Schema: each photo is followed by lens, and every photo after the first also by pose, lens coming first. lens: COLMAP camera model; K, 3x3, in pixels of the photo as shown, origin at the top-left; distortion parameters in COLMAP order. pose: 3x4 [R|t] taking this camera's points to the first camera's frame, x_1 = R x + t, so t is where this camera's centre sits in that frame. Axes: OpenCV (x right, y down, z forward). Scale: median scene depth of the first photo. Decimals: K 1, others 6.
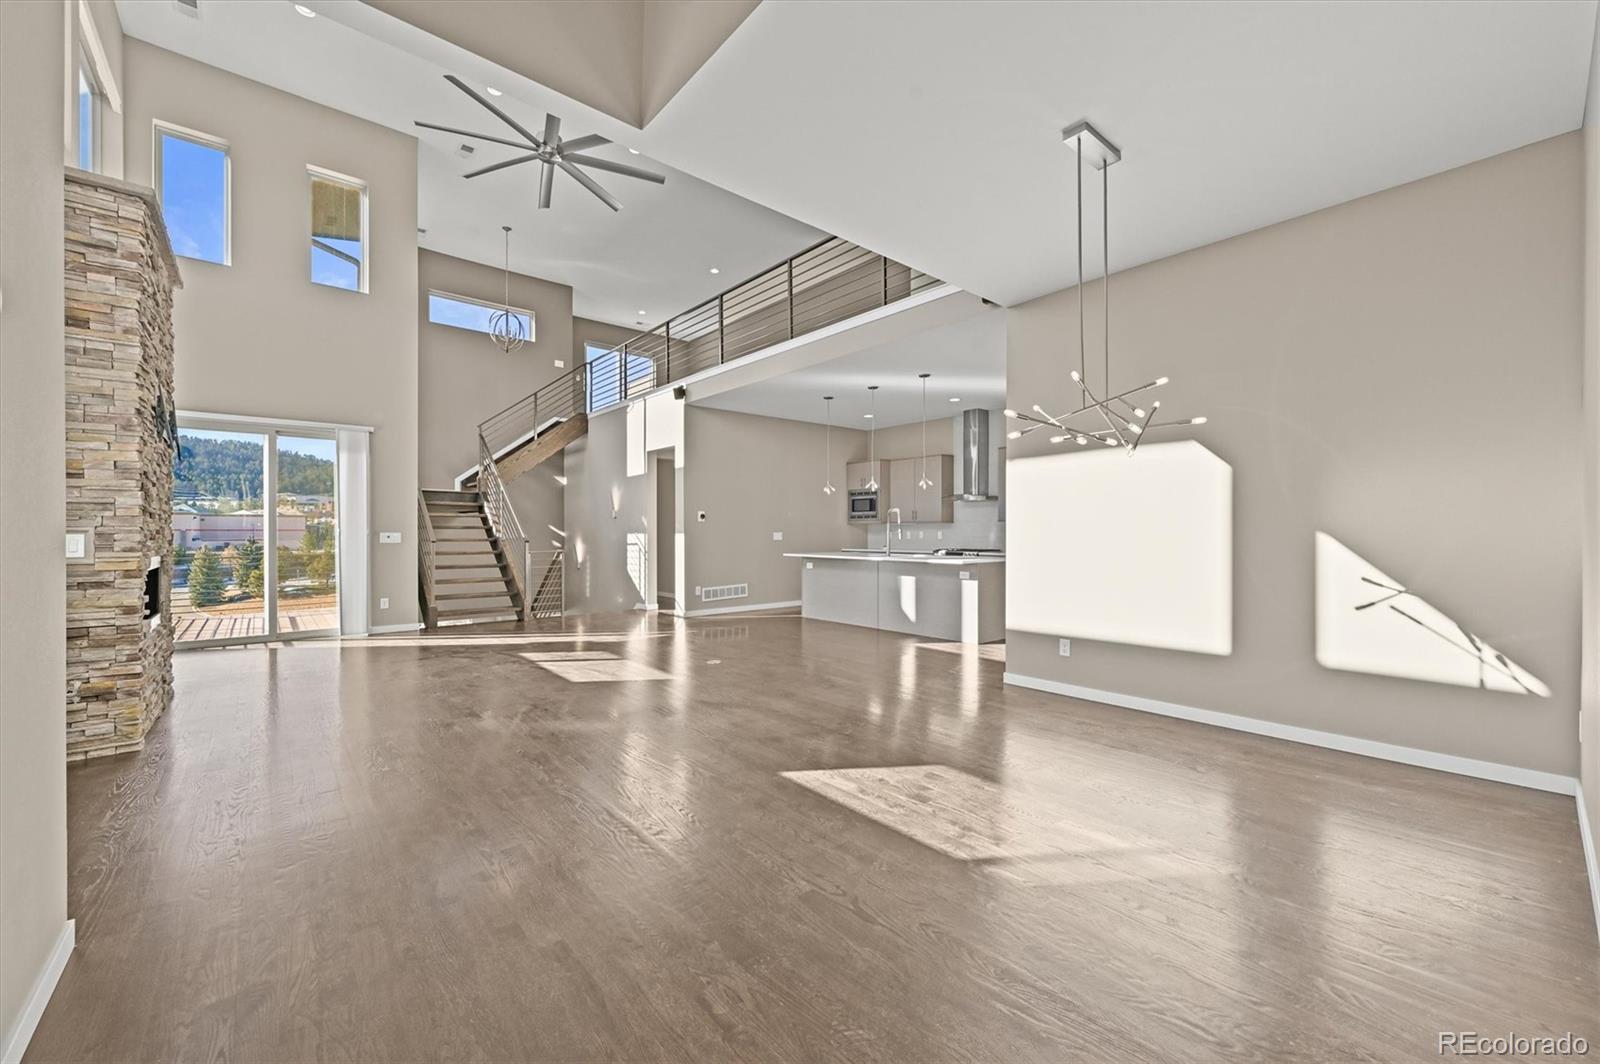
lens RADIAL K [[630.3, 0, 797.8], [0, 630.3, 534.5], [0, 0, 1]] dist [0.001022, -0.002156]
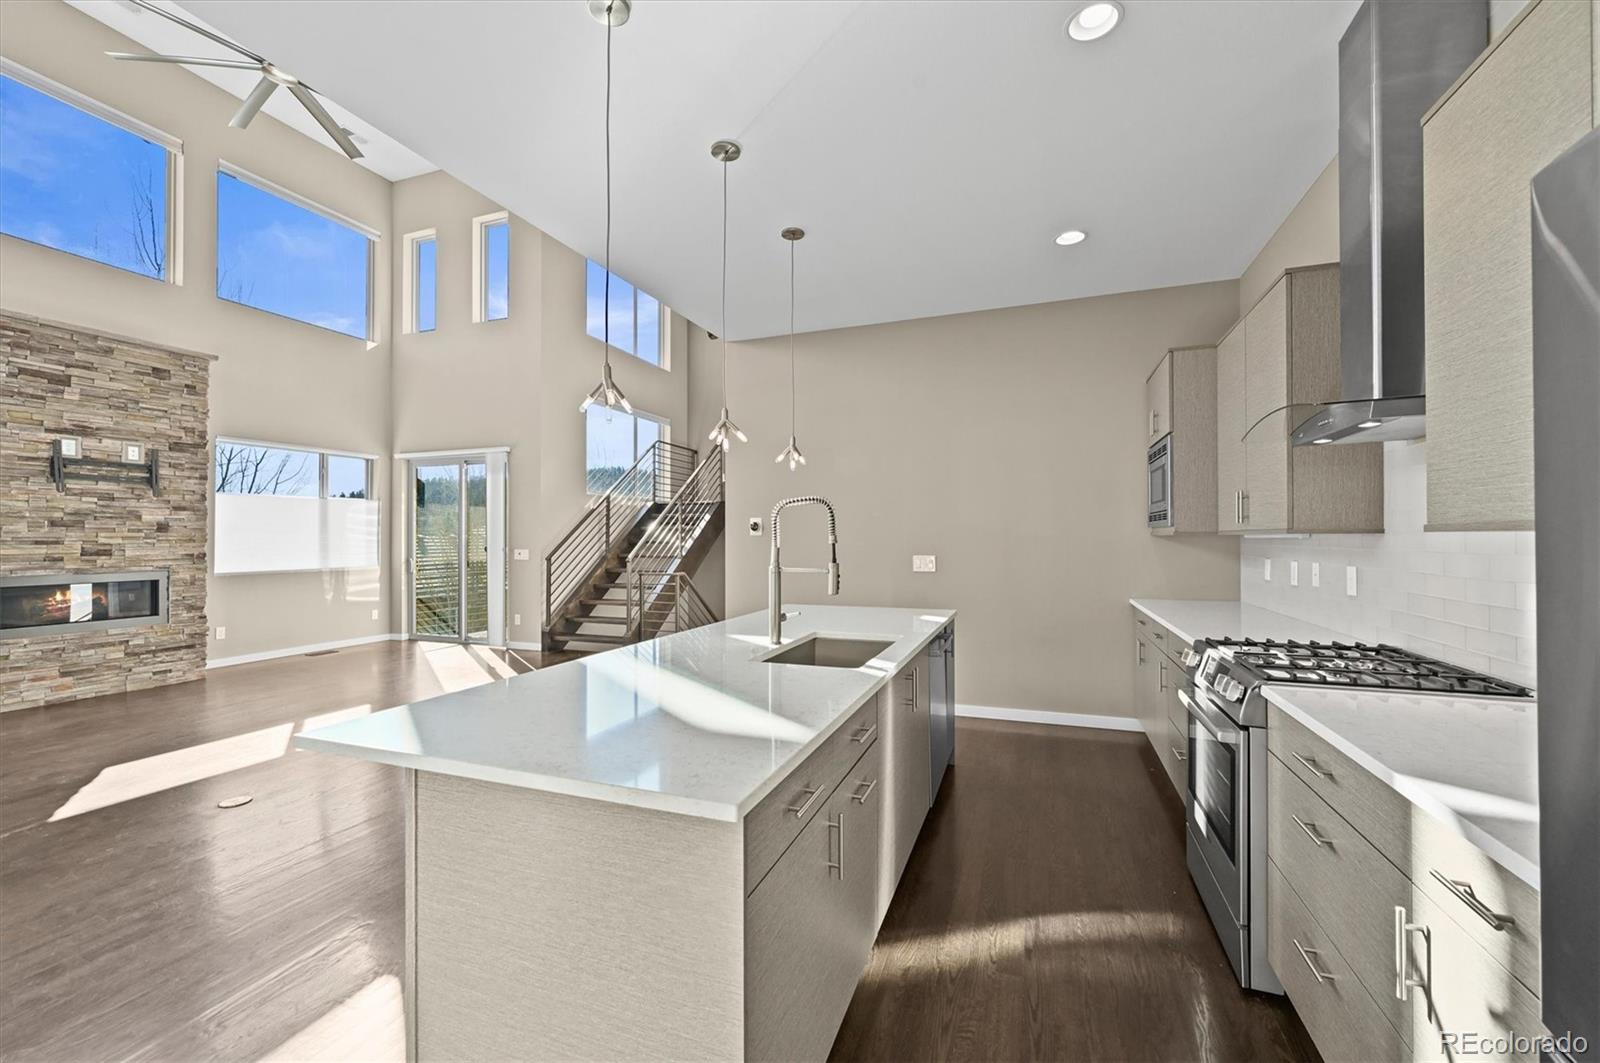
lens RADIAL K [[630.3, 0, 805.0], [0, 630.3, 534.2], [0, 0, 1]] dist [0.001022, -0.002156]
pose [[0.479748, -0.003619, -0.877399, 0.455453], [-0.002000, 0.999984, -0.005218, -0.023154], [0.877404, 0.004258, 0.479733, 0.924812]]
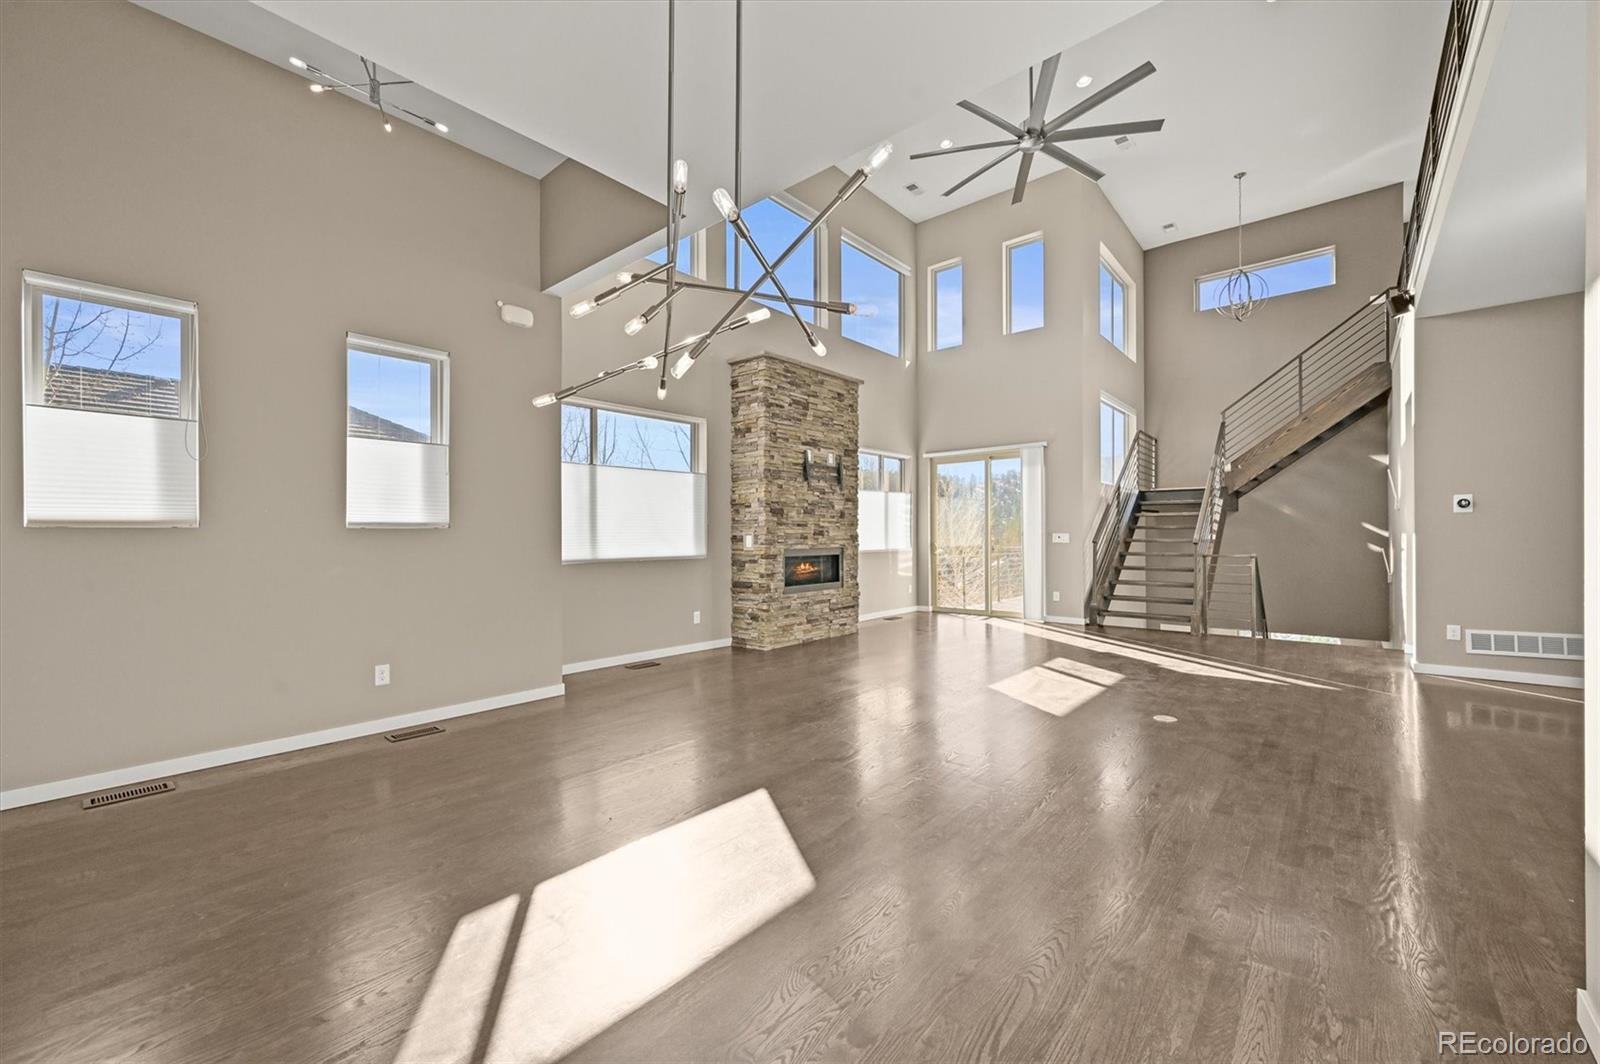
lens RADIAL K [[630.3, 0, 808.8], [0, 630.3, 532.5], [0, 0, 1]] dist [0.001022, -0.002156]
pose [[0.147840, -0.002315, -0.989009, 0.394112], [0.001685, 0.999996, -0.002089, -0.002900], [0.989010, -0.001357, 0.147843, 0.398983]]
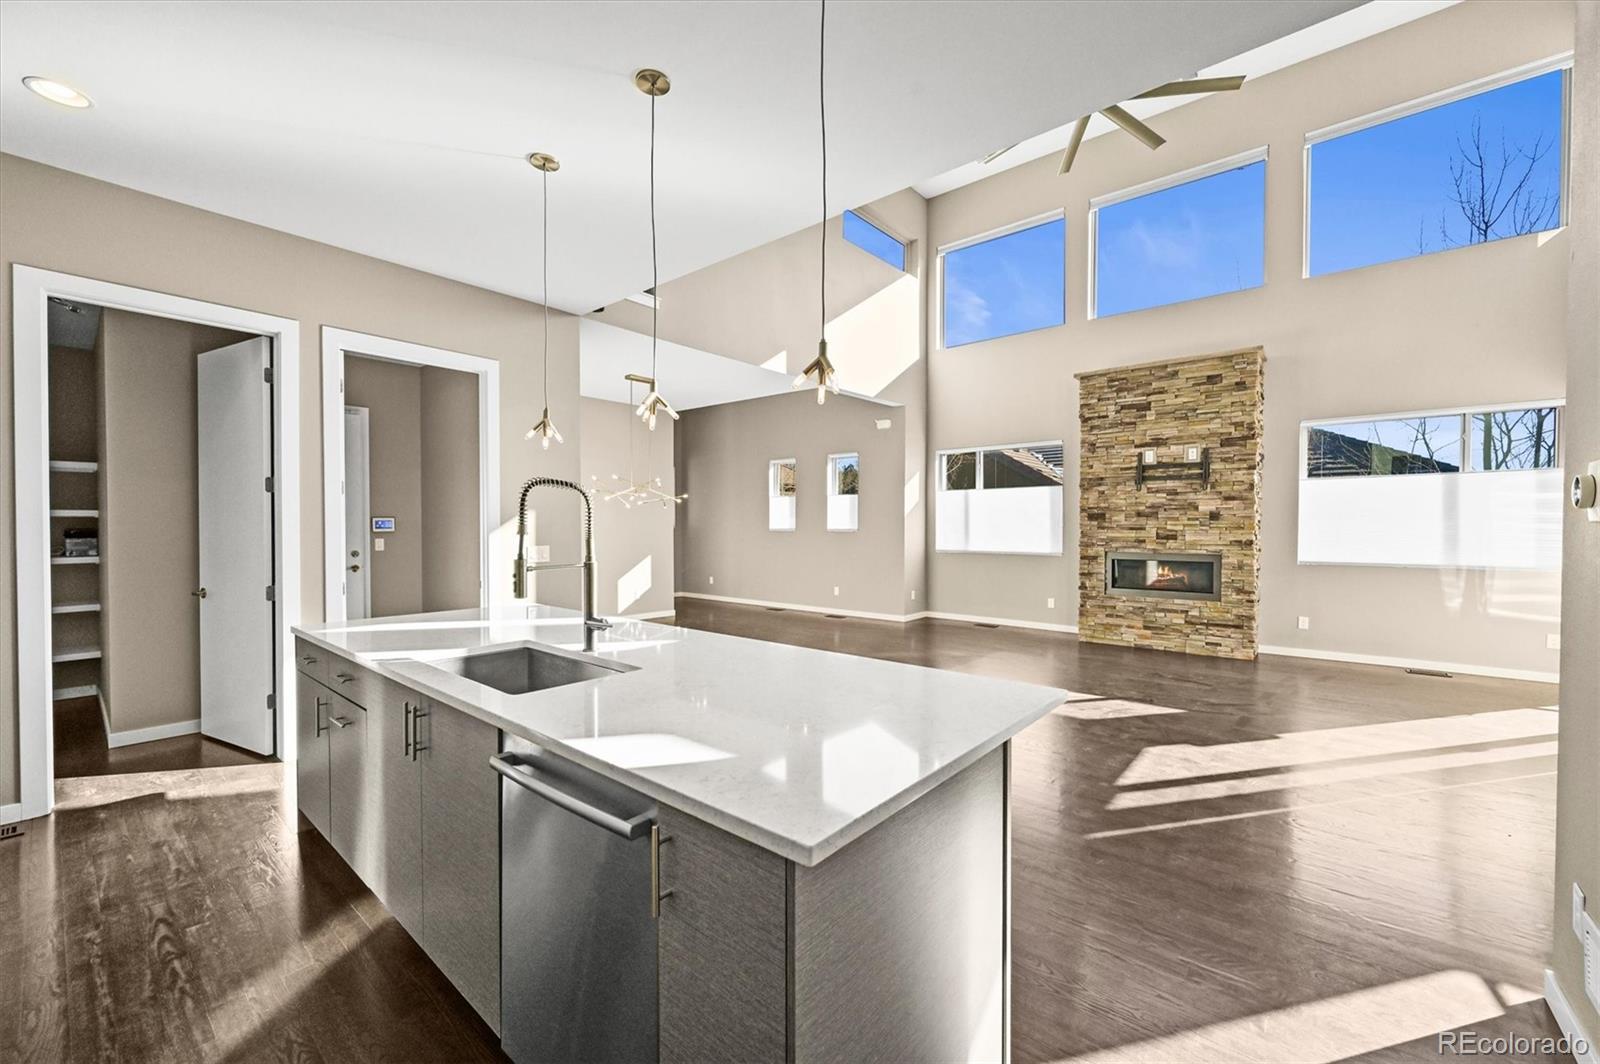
lens RADIAL K [[630.3, 0, 785.6], [0, 630.3, 534.5], [0, 0, 1]] dist [0.001022, -0.002156]
pose [[-0.990001, 0.001901, -0.141045, 0.108042], [-0.000457, 0.999861, 0.016686, -0.022674], [0.141057, 0.016583, -0.989863, 1.384300]]
